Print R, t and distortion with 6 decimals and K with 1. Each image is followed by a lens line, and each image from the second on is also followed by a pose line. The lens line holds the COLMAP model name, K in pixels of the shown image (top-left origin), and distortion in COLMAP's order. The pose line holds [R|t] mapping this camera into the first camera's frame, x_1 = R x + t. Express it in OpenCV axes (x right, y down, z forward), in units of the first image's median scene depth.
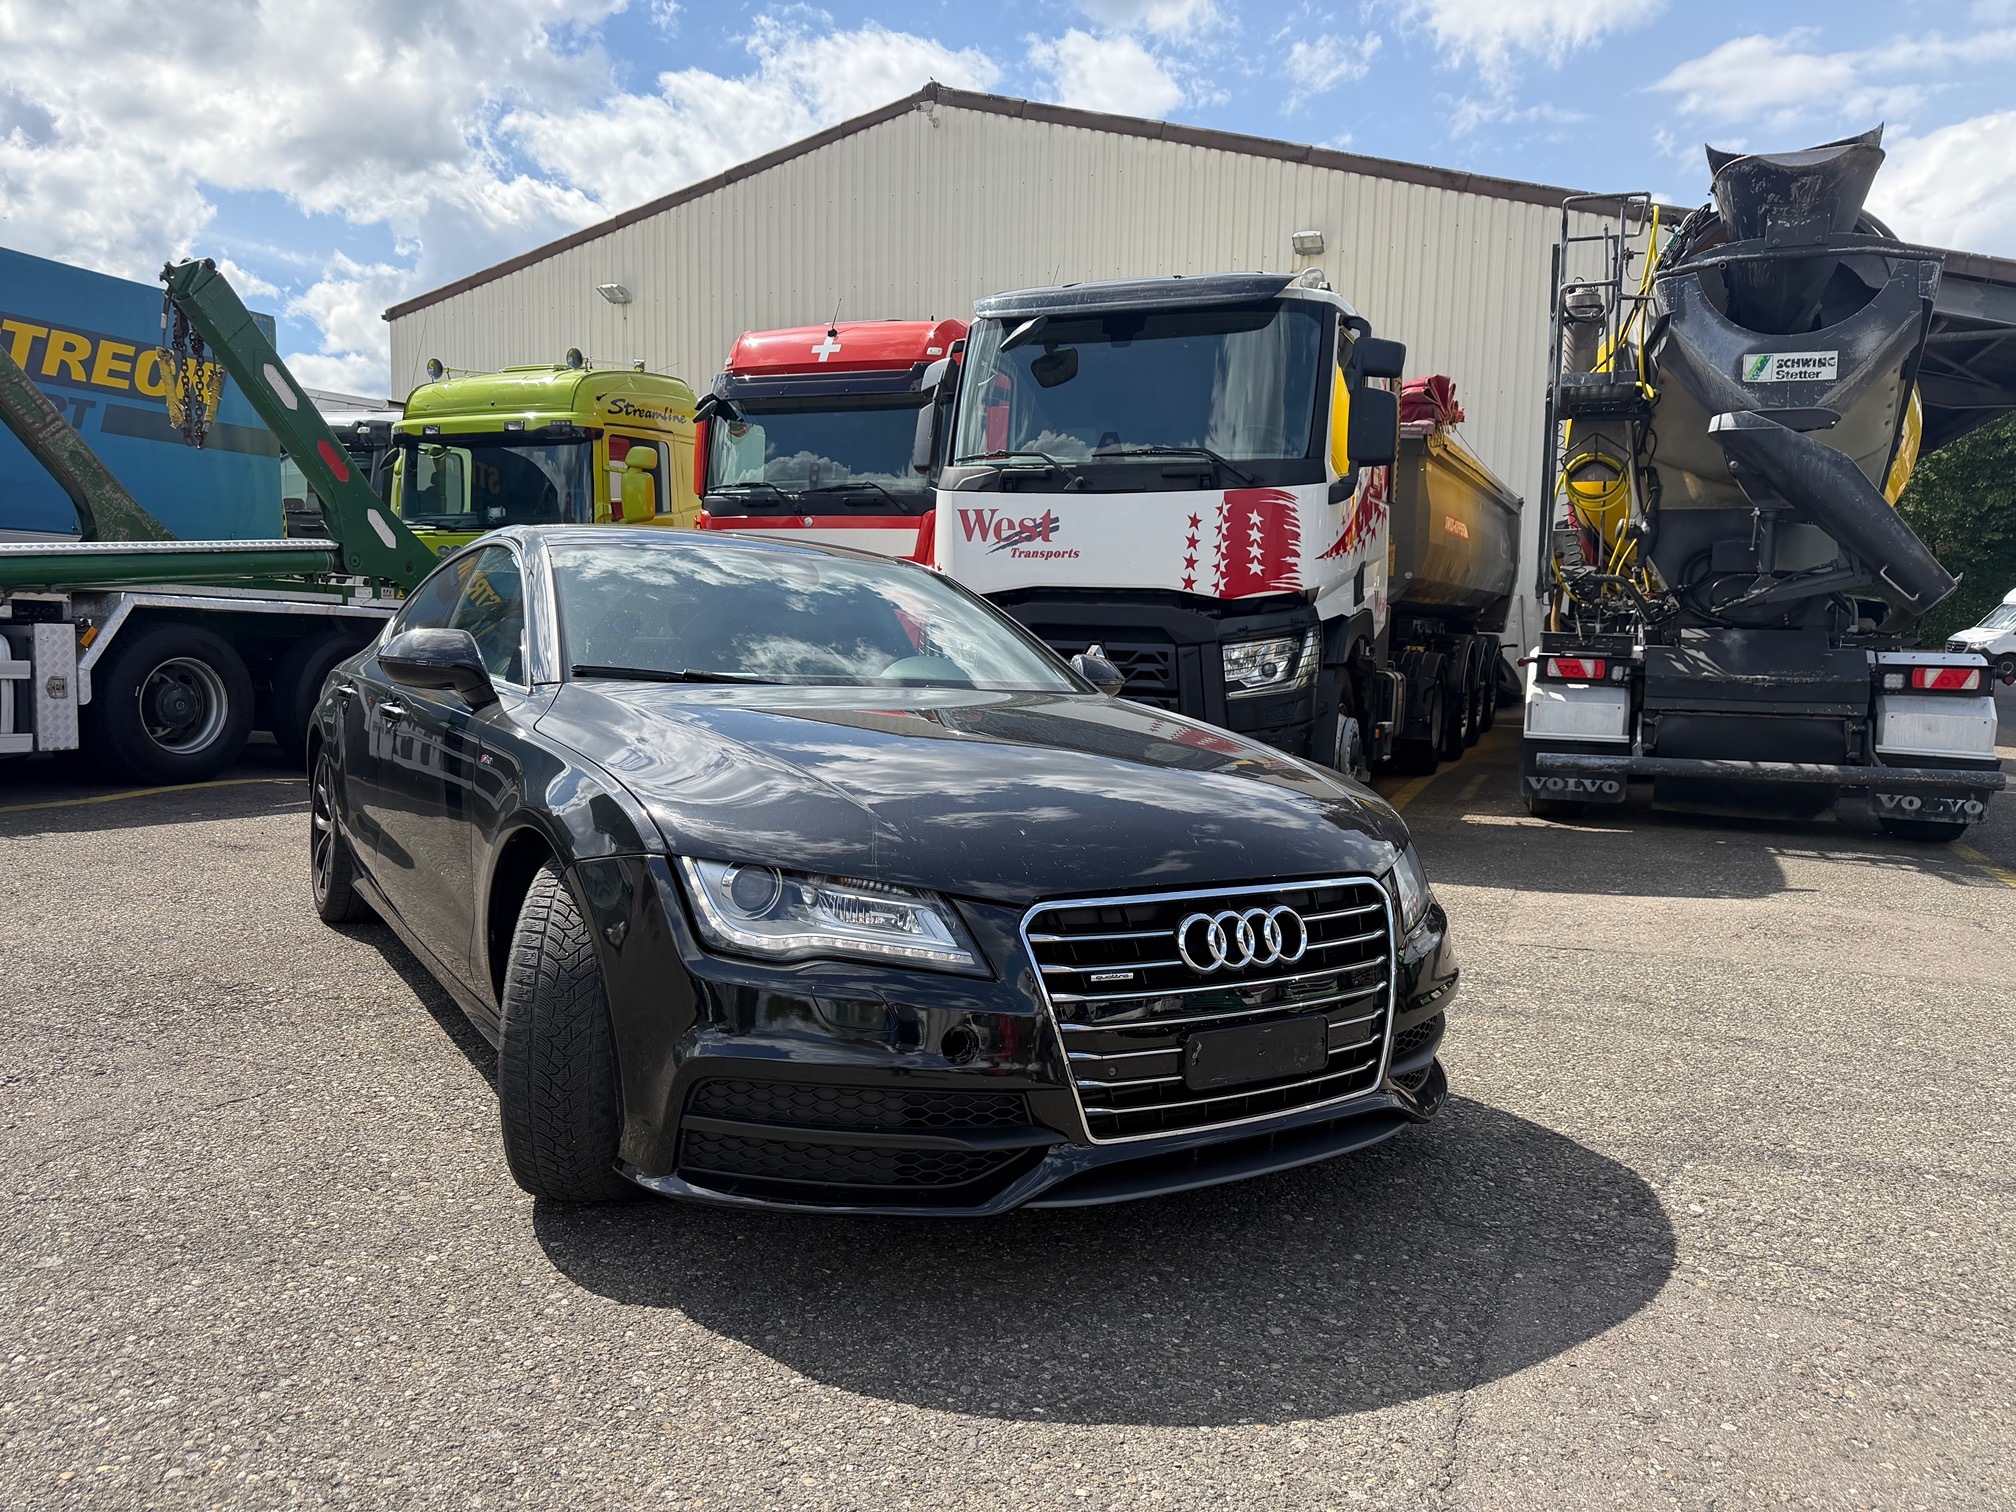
lens RADIAL K [[1416.0, 0, 1017.3], [0, 1416.0, 771.3], [0, 0, 1]] dist [0.047950, -0.056472]
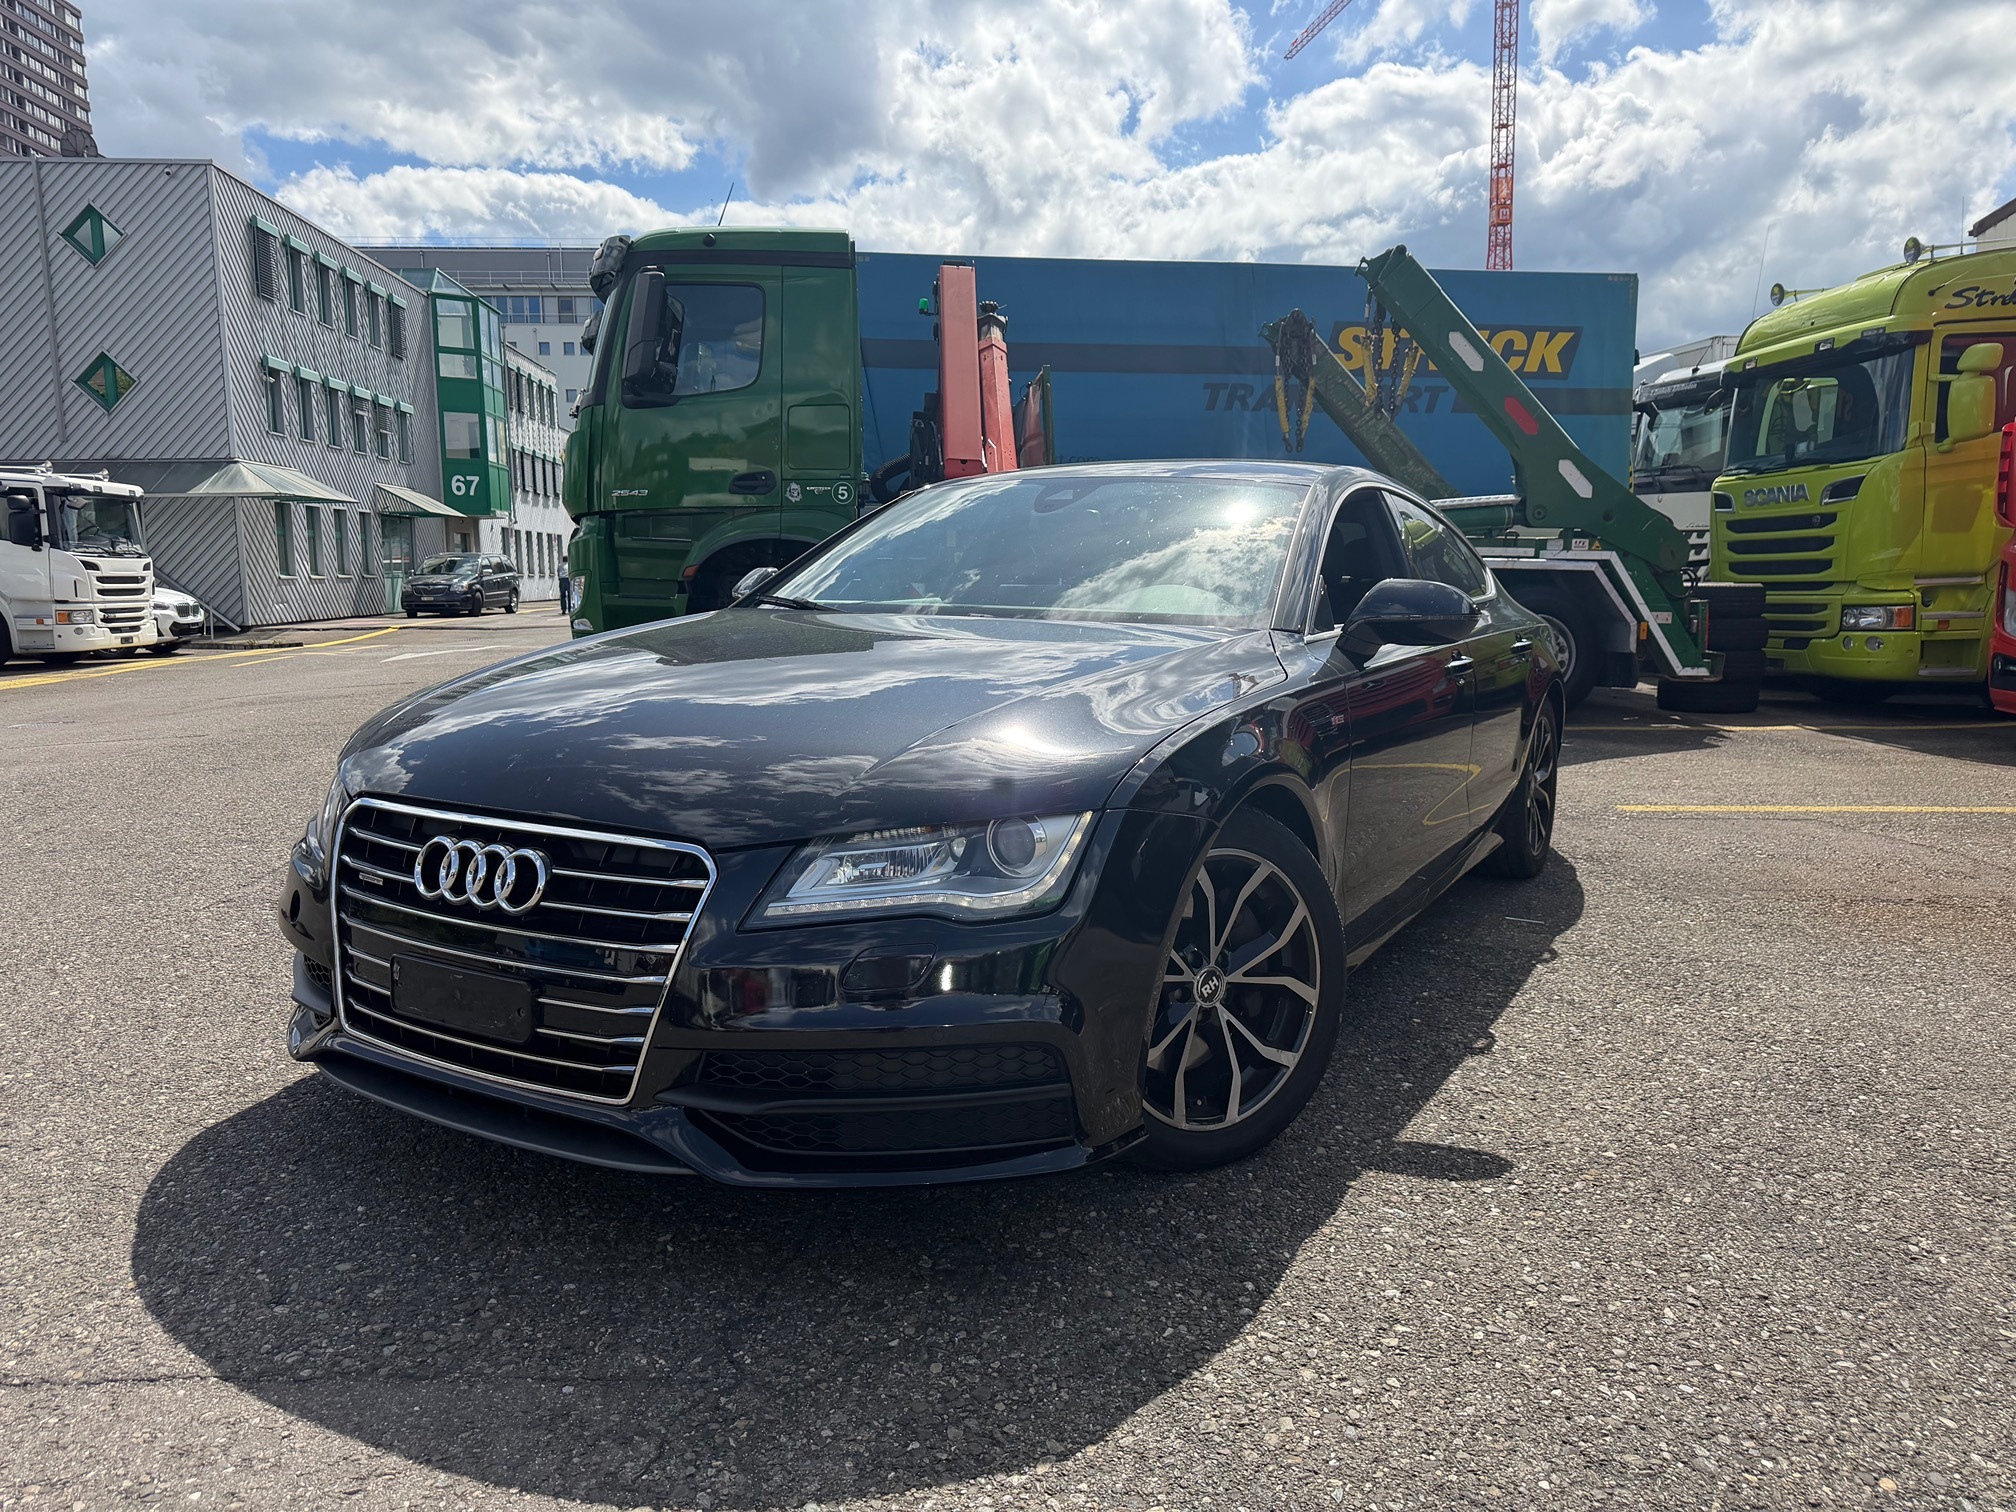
lens RADIAL K [[1416.0, 0, 1017.3], [0, 1416.0, 771.3], [0, 0, 1]] dist [0.047950, -0.056472]
pose [[0.452017, 0.098717, -0.886530, 0.340244], [-0.080580, 0.994313, 0.069634, -0.009128], [0.888362, 0.039961, 0.457401, 0.275399]]
